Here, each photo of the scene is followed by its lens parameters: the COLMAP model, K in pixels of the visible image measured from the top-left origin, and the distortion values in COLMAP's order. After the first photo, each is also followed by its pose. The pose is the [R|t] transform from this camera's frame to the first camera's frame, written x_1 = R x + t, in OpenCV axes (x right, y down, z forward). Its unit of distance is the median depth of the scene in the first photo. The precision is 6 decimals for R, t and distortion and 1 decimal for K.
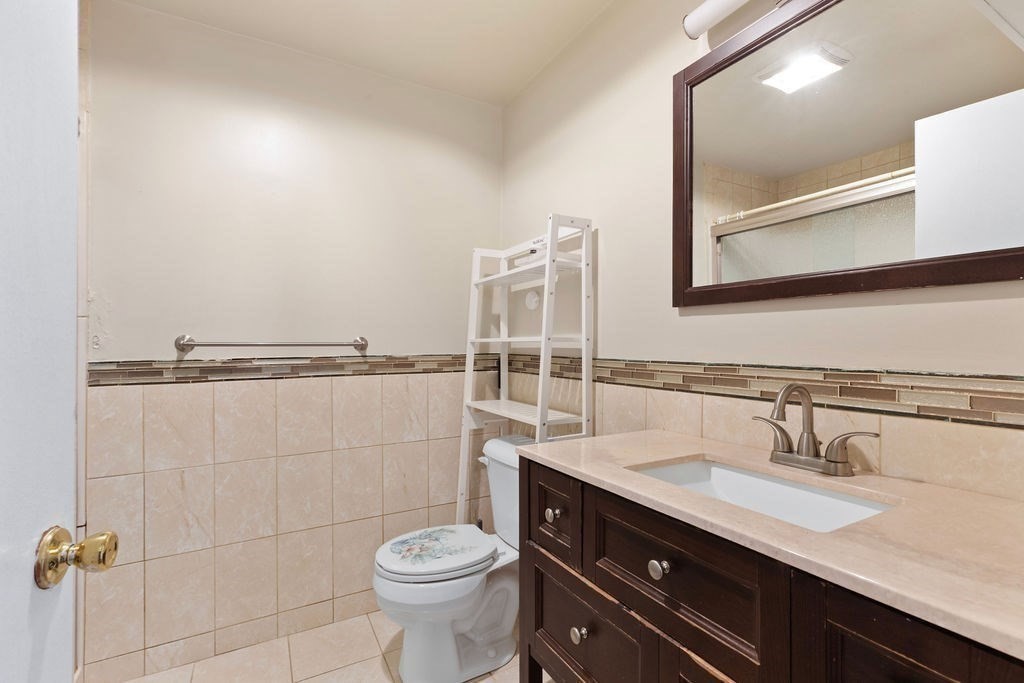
lens RADIAL K [[472.4, 0, 528.5], [0, 472.4, 338.2], [0, 0, 1]] dist [0.006967, -0.000443]
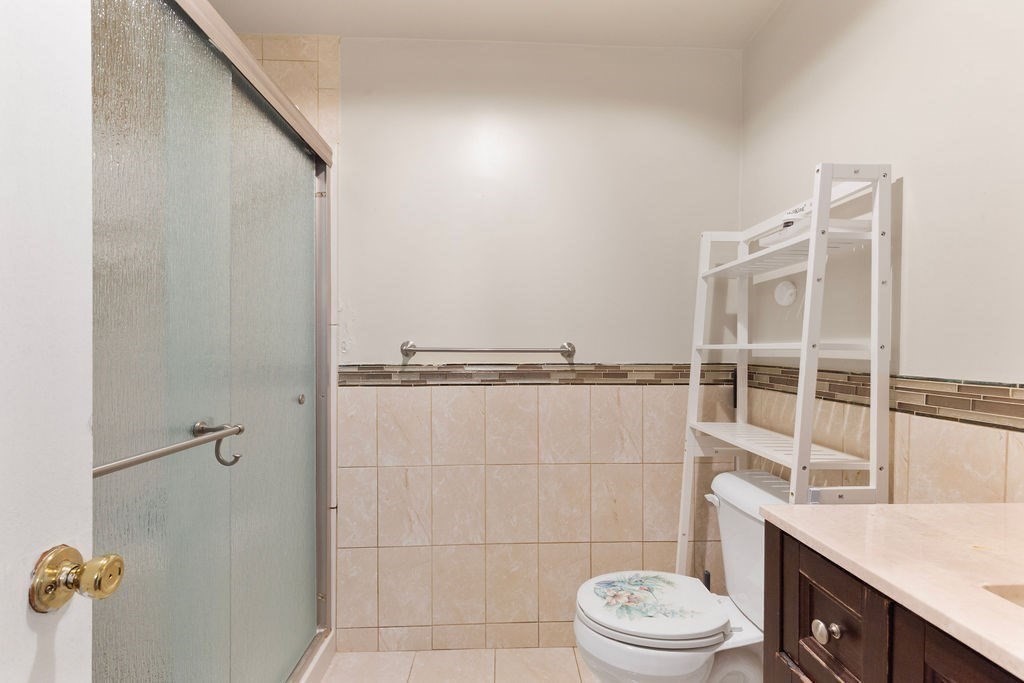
lens RADIAL K [[476.5, 0, 517.6], [0, 476.5, 351.6], [0, 0, 1]] dist [0.007828, -0.000749]
pose [[0.880689, 0.009942, -0.473590, -0.006813], [-0.000865, 0.999812, 0.019380, -0.003197], [0.473694, -0.016658, 0.880532, 0.161692]]
